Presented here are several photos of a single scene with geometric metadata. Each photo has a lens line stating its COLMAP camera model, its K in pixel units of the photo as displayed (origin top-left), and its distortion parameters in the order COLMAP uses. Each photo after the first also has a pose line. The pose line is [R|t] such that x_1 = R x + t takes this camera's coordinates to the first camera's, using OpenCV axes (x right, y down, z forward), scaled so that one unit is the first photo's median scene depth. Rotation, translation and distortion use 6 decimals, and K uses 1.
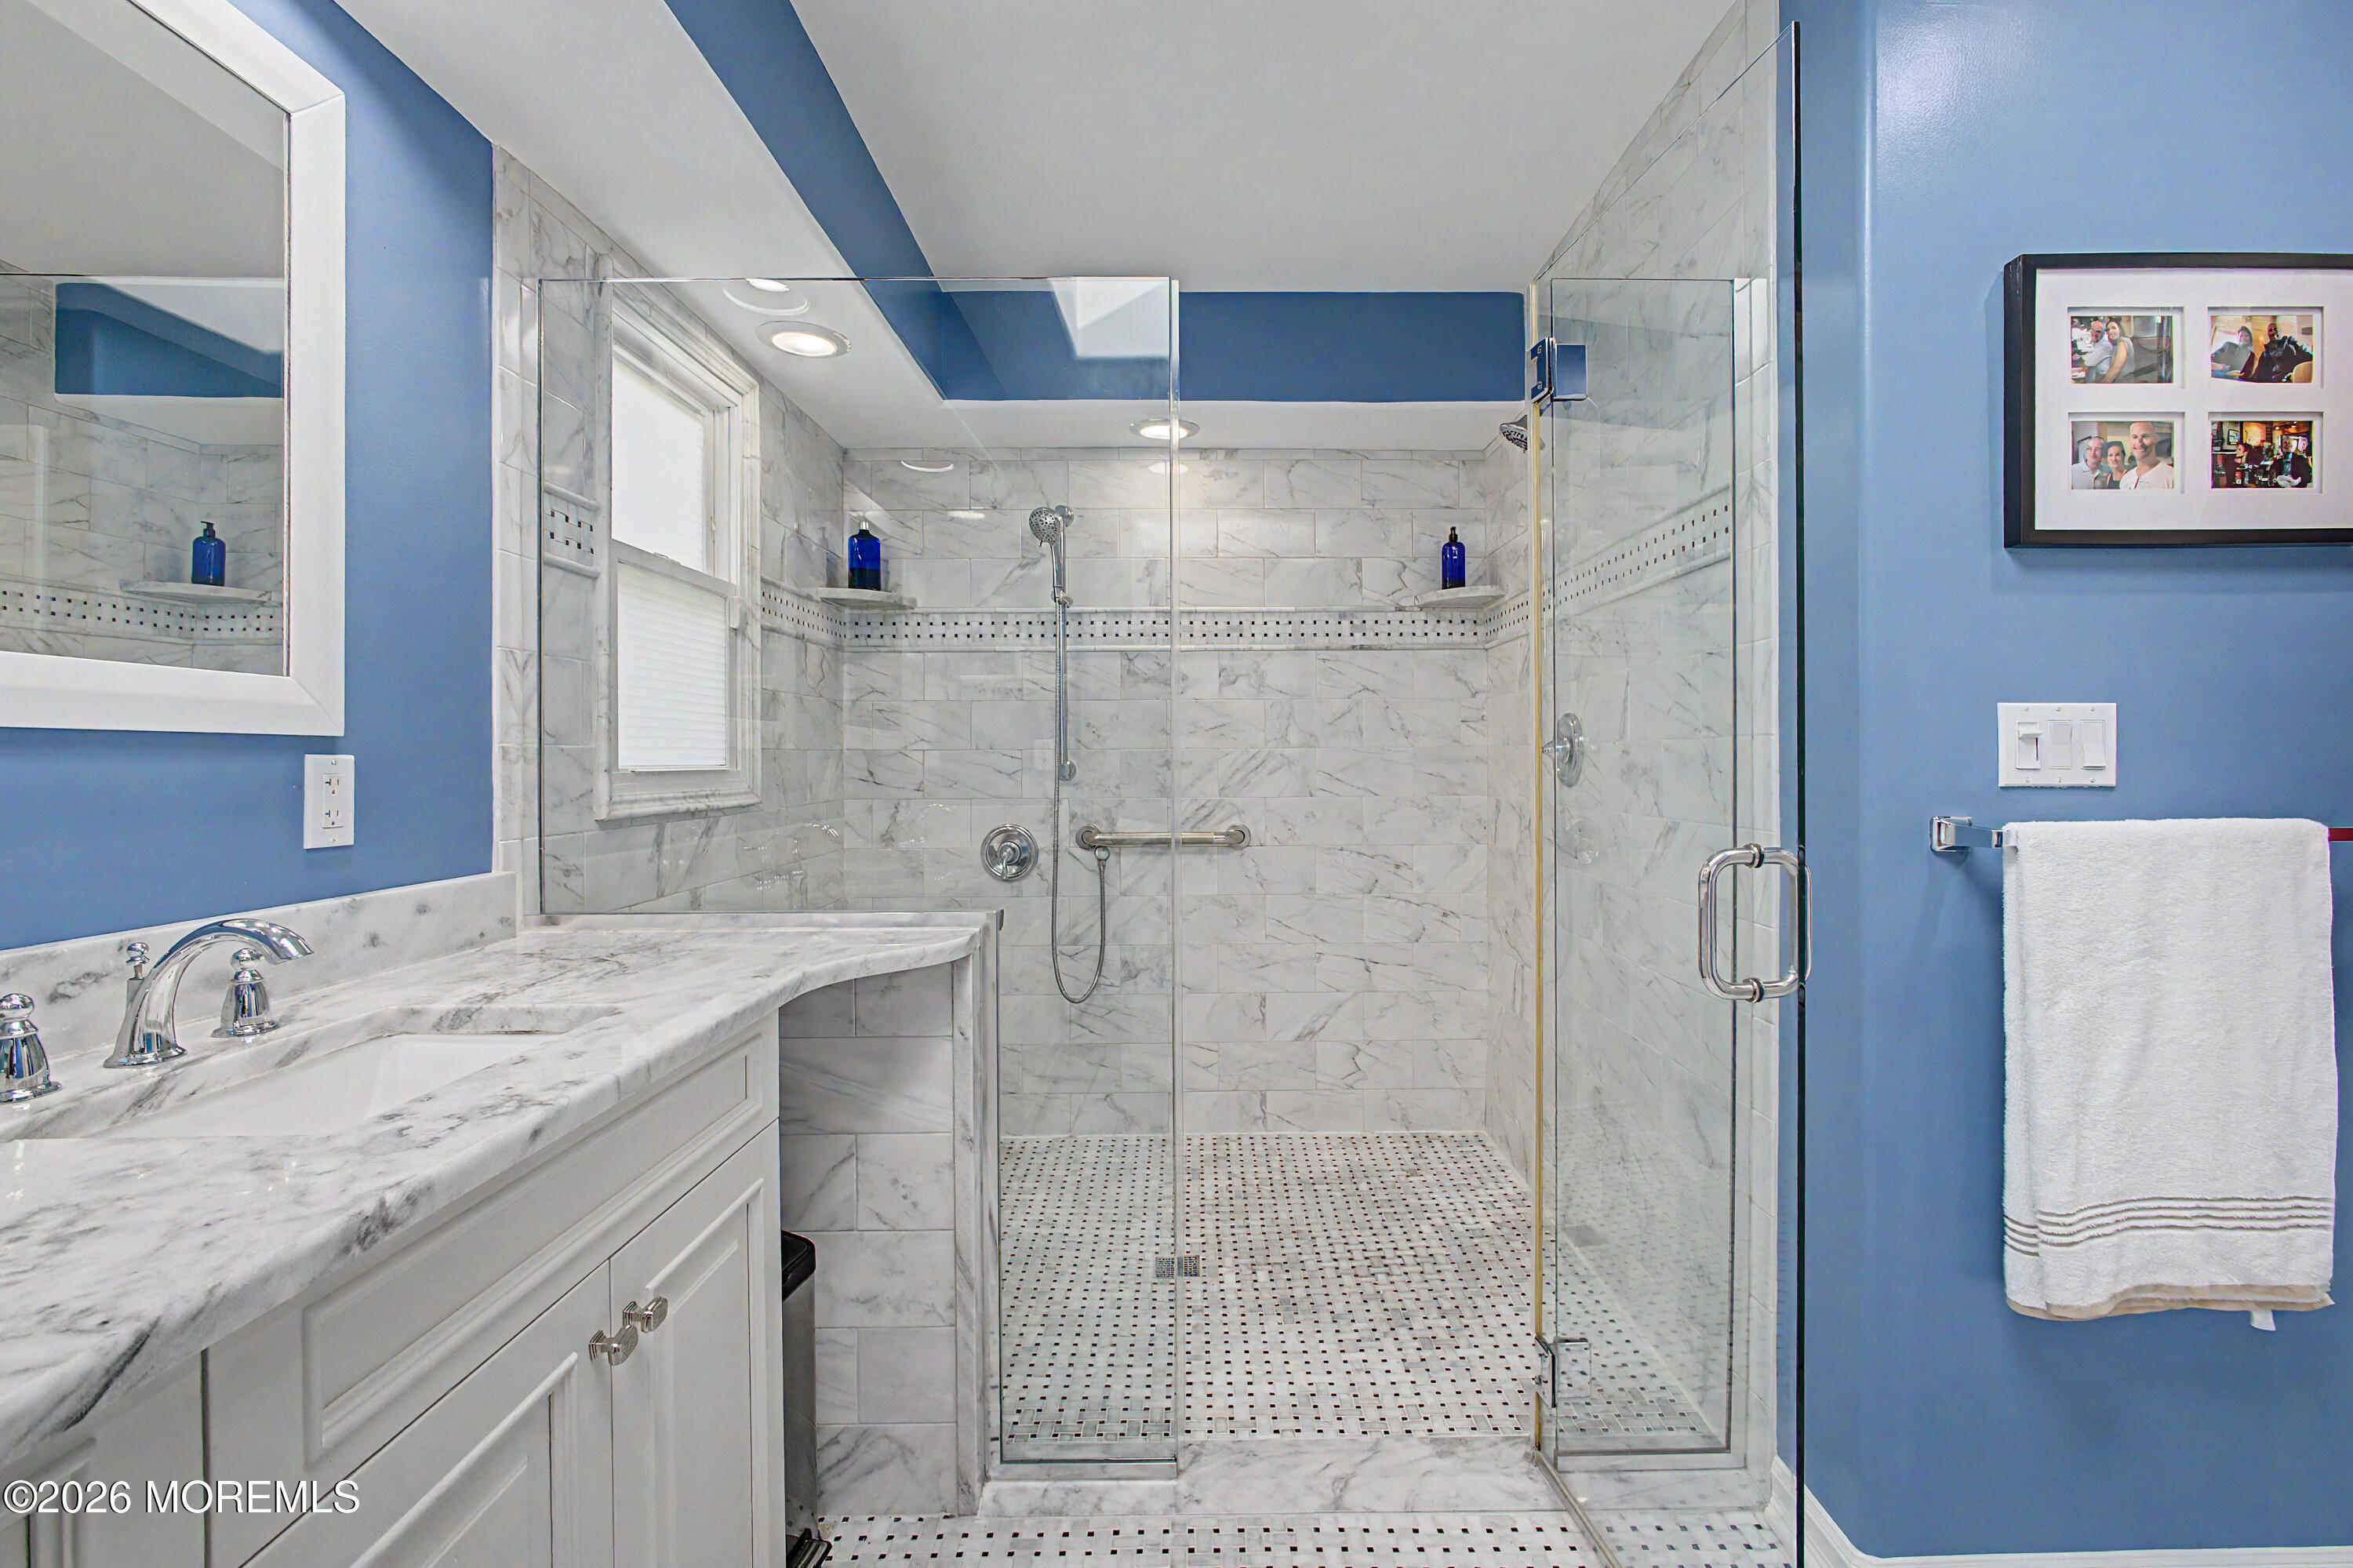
lens RADIAL K [[1011.2, 0, 1193.8], [0, 1011.2, 760.8], [0, 0, 1]] dist [-0.014129, 0.004848]
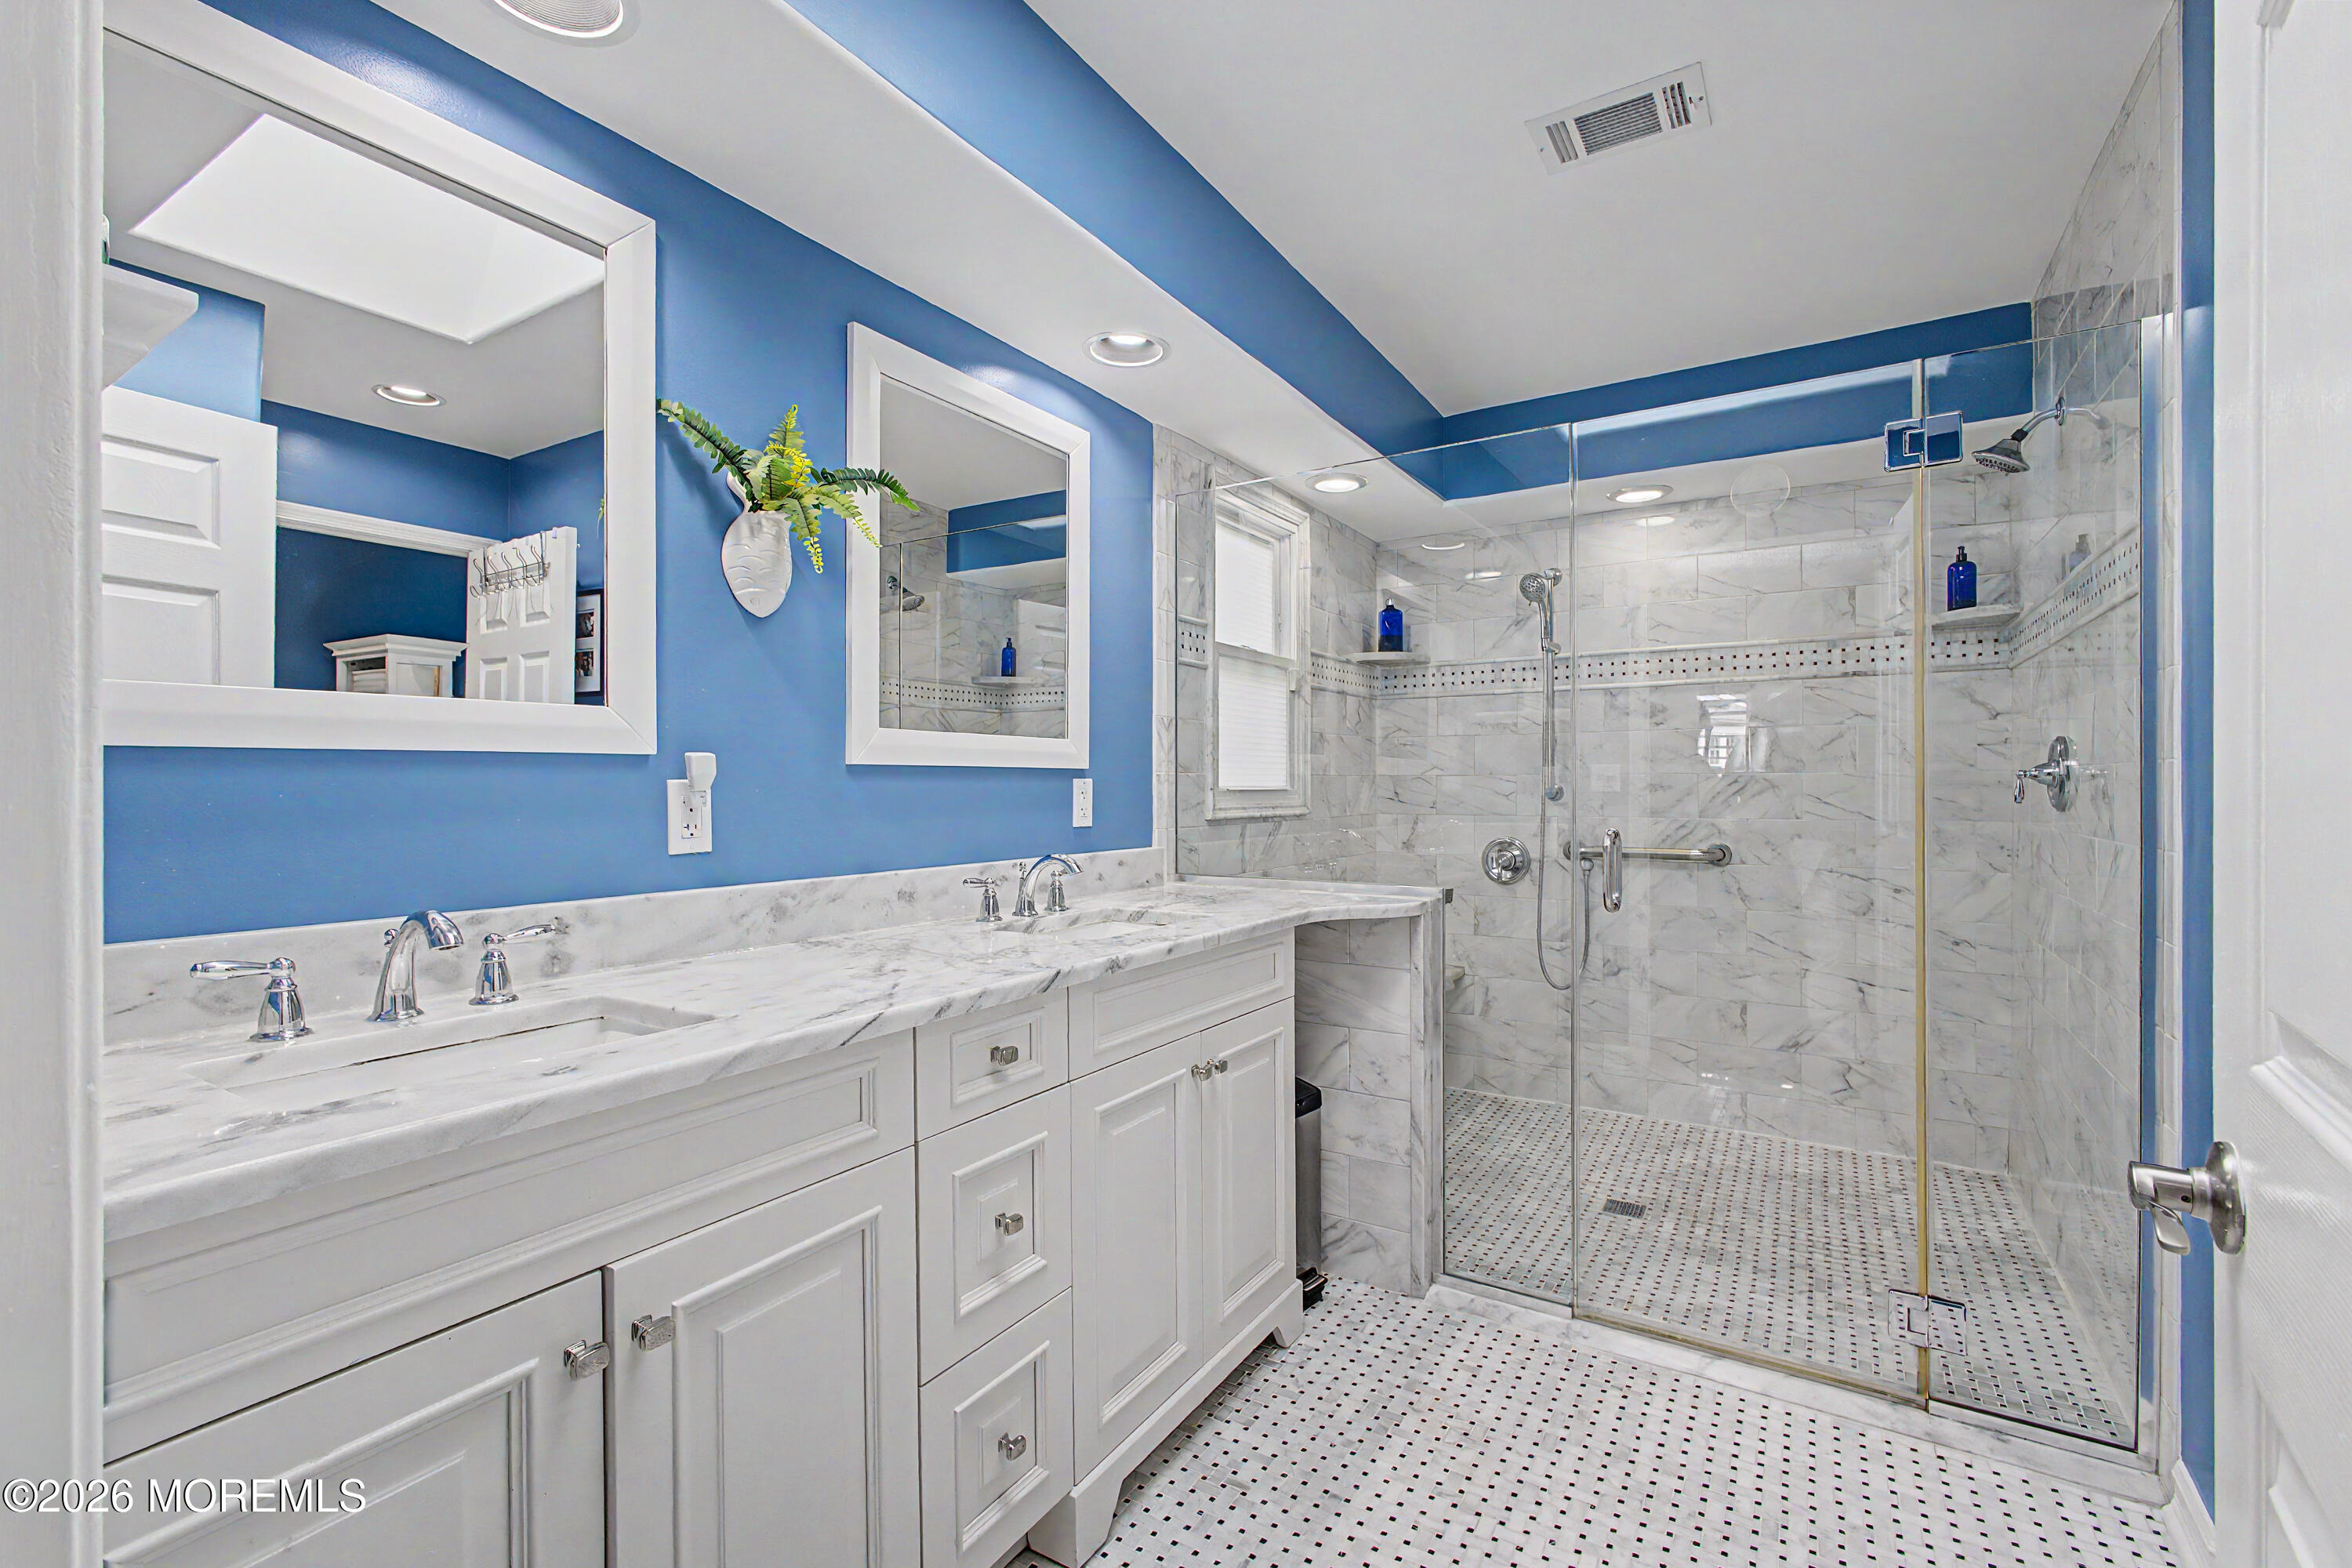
lens RADIAL K [[1010.8, 0, 1181.4], [0, 1010.8, 791.8], [0, 0, 1]] dist [-0.014129, 0.004848]
pose [[0.837768, 0.006118, -0.545992, 0.166045], [-0.003163, 0.999975, 0.006353, 0.002816], [0.546017, -0.003596, 0.837767, -0.243187]]
